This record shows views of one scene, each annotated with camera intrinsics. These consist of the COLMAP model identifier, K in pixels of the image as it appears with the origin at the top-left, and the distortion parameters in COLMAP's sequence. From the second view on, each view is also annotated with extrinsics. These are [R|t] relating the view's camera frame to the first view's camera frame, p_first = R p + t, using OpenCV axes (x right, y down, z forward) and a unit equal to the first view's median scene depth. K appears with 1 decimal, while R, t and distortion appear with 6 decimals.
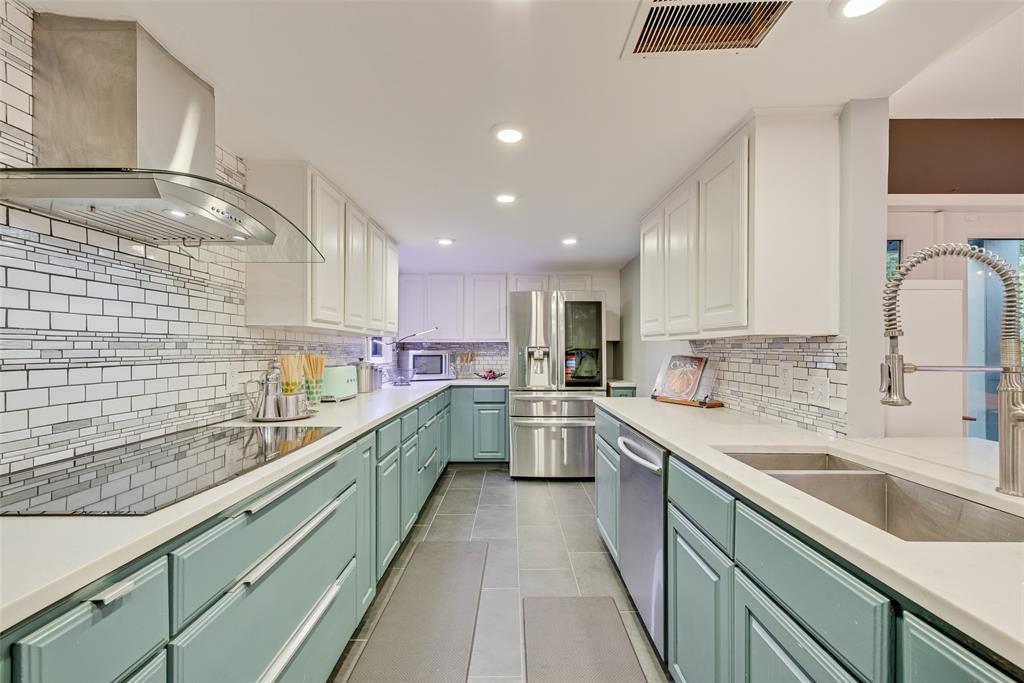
lens RADIAL K [[408.2, 0, 510.4], [0, 408.2, 346.2], [0, 0, 1]] dist [0.016146, -0.002406]
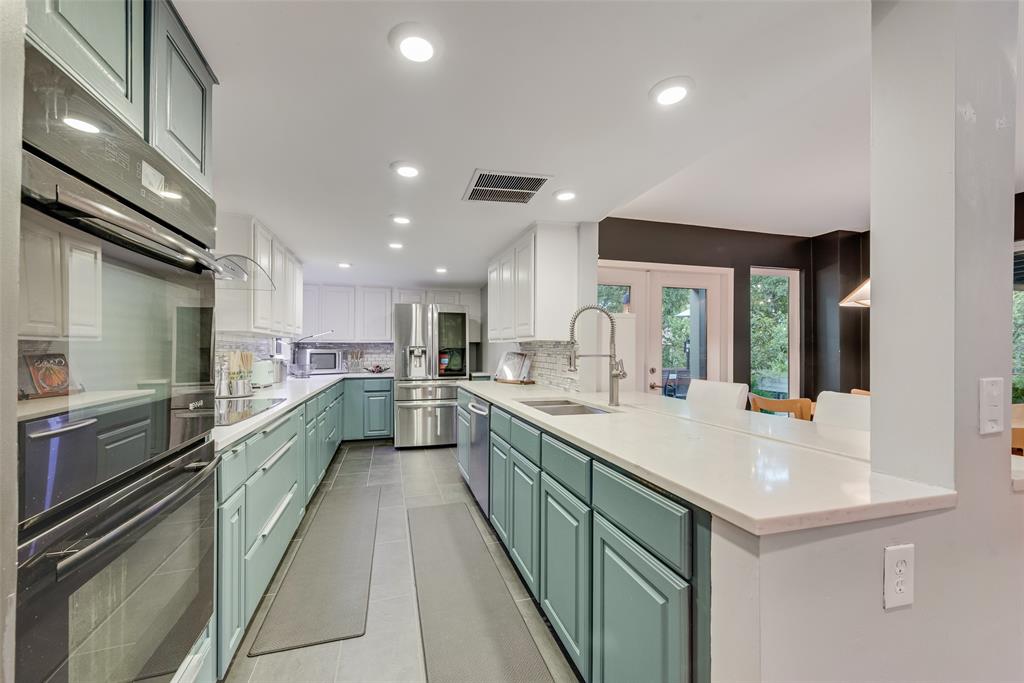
lens RADIAL K [[408.2, 0, 508.7], [0, 408.2, 346.1], [0, 0, 1]] dist [0.016146, -0.002406]
pose [[0.957552, 0.003184, 0.288243, -0.035404], [-0.002991, 0.999995, -0.001110, 0.000605], [-0.288245, 0.000201, 0.957557, -0.400570]]
